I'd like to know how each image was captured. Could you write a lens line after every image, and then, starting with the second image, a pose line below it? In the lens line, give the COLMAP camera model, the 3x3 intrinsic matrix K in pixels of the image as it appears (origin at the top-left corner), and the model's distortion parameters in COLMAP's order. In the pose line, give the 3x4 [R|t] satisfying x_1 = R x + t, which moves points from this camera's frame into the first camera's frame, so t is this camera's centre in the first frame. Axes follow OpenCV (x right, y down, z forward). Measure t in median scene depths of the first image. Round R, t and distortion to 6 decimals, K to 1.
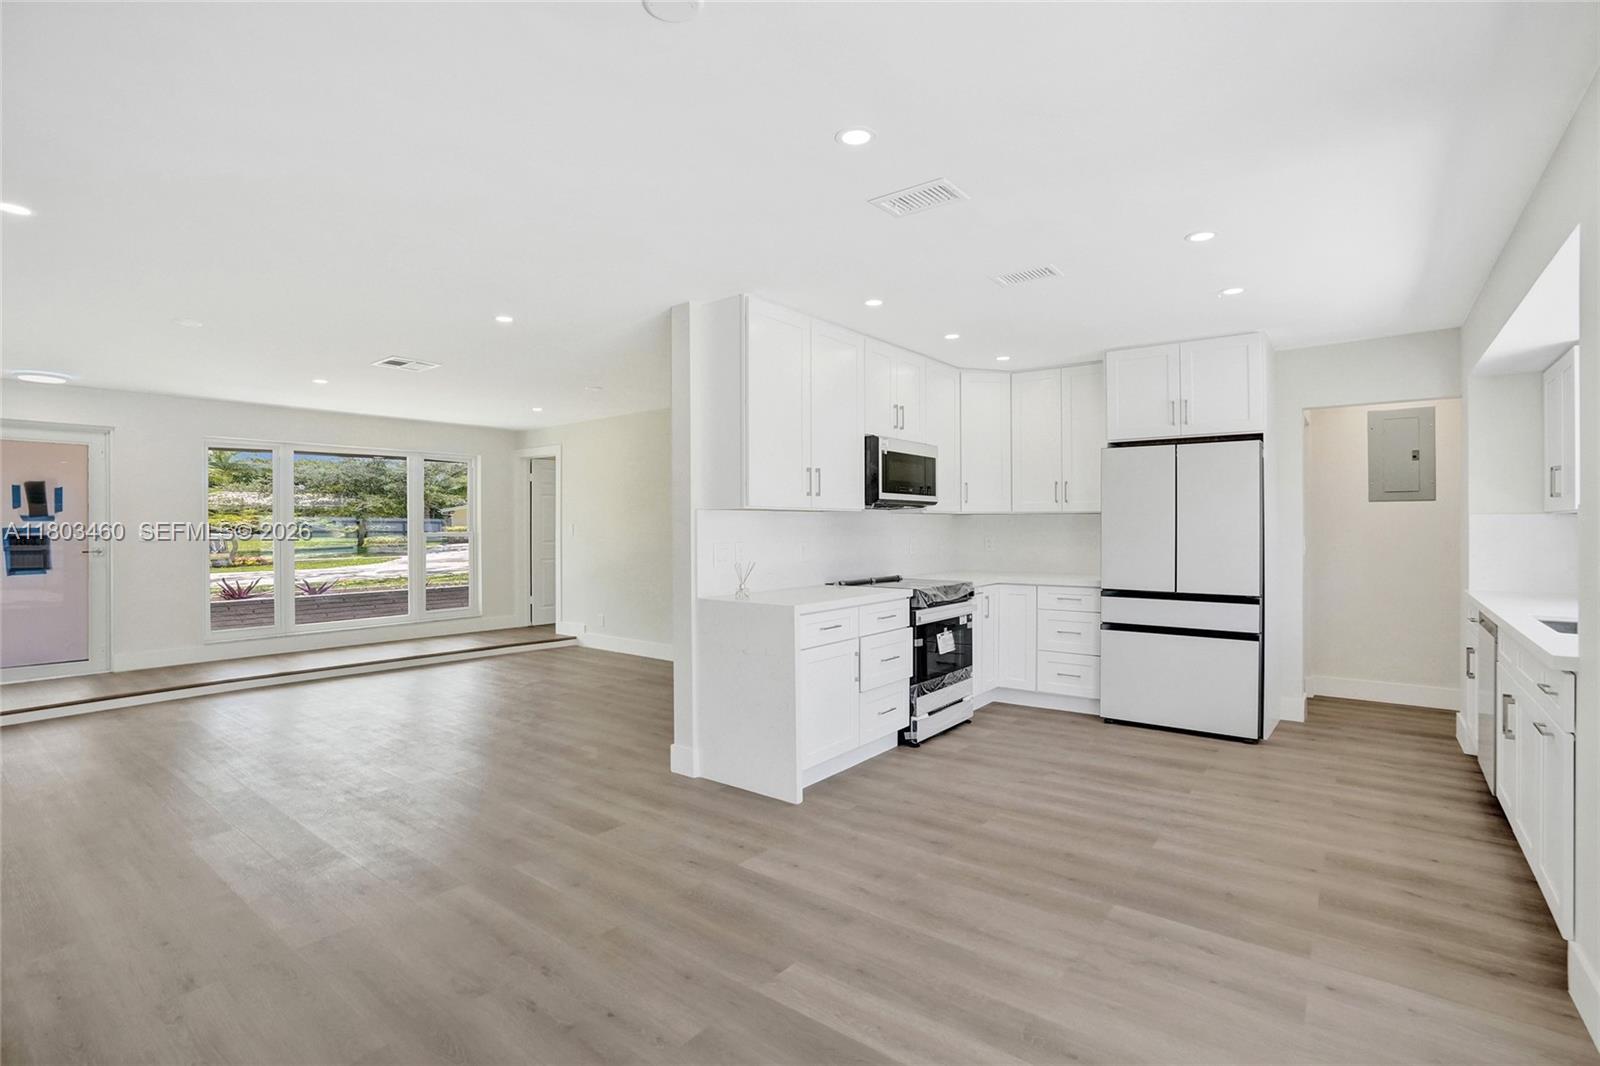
lens RADIAL K [[751.4, 0, 818.8], [0, 751.4, 534.4], [0, 0, 1]] dist [-0.014943, 0.000076]
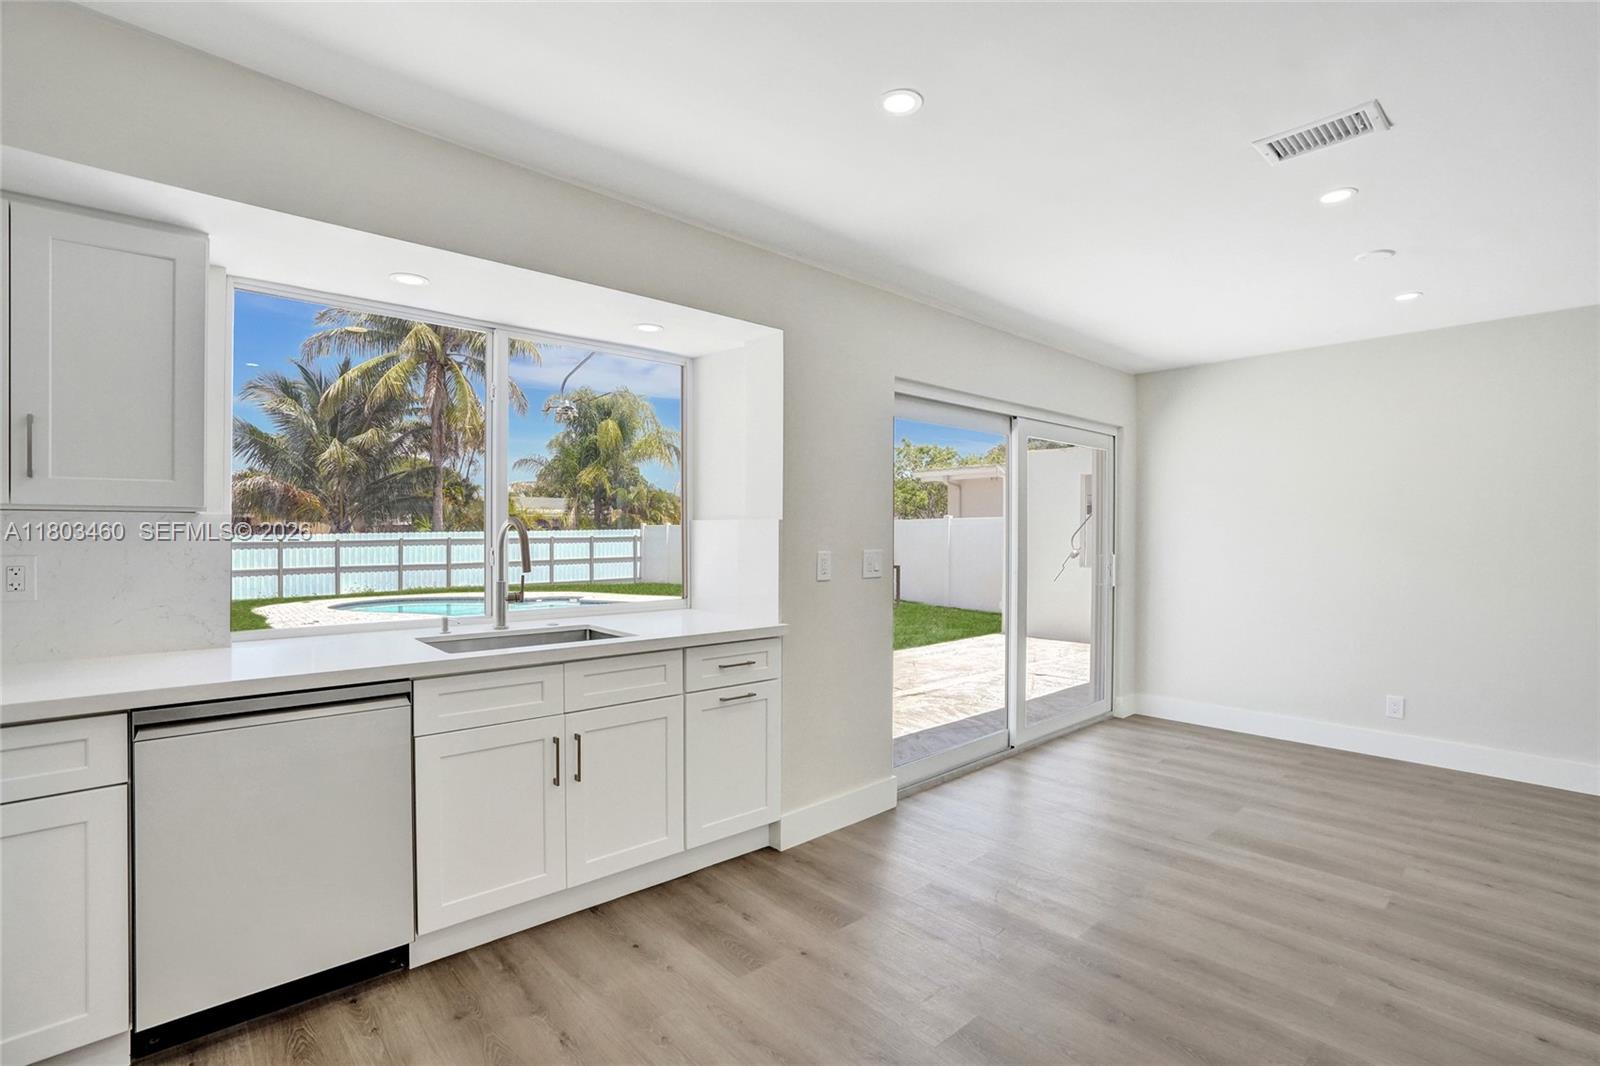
lens RADIAL K [[734.8, 0, 800.0], [0, 734.8, 533.0], [0, 0, 1]] dist [-0.078971, 0.034071]
pose [[-0.979653, -0.001620, 0.200694, 0.457104], [0.000726, 0.999932, 0.011620, -0.019817], [-0.200699, 0.011529, -0.979585, 1.590726]]
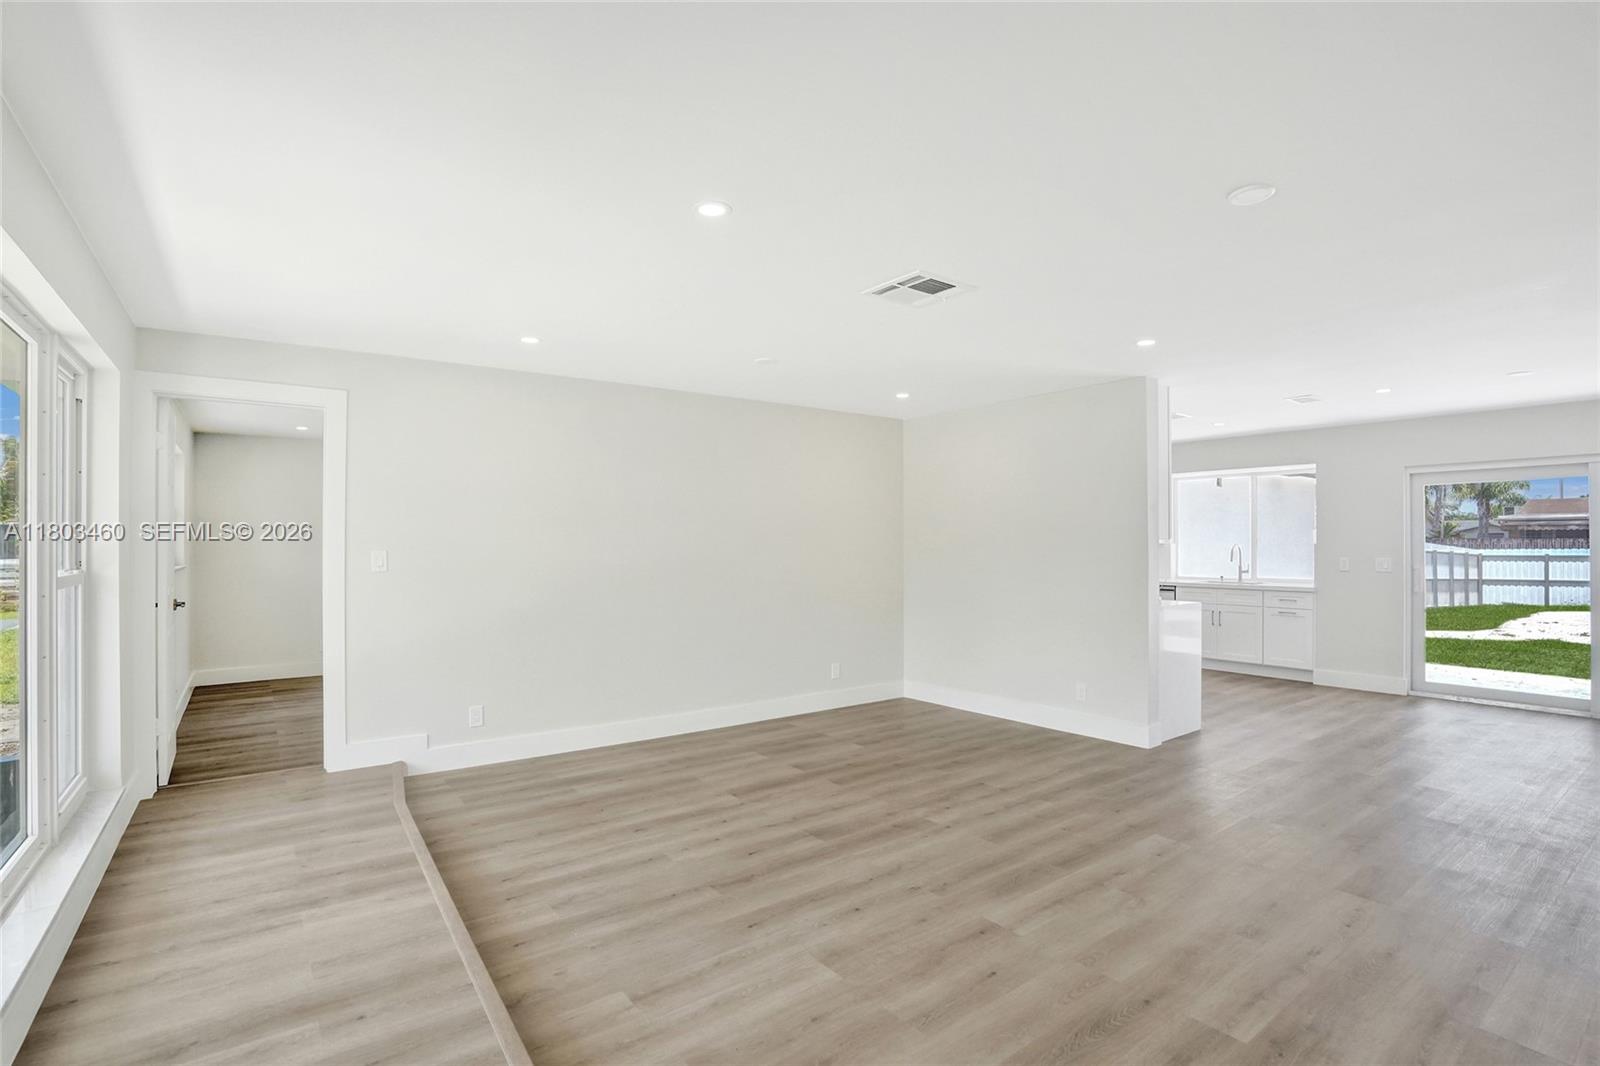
lens RADIAL K [[751.4, 0, 818.8], [0, 751.4, 534.4], [0, 0, 1]] dist [-0.014943, 0.000076]
pose [[0.266387, 0.016724, 0.963721, -2.013347], [0.011368, 0.999725, -0.020491, -0.026973], [-0.963799, 0.016414, 0.266124, 1.537666]]
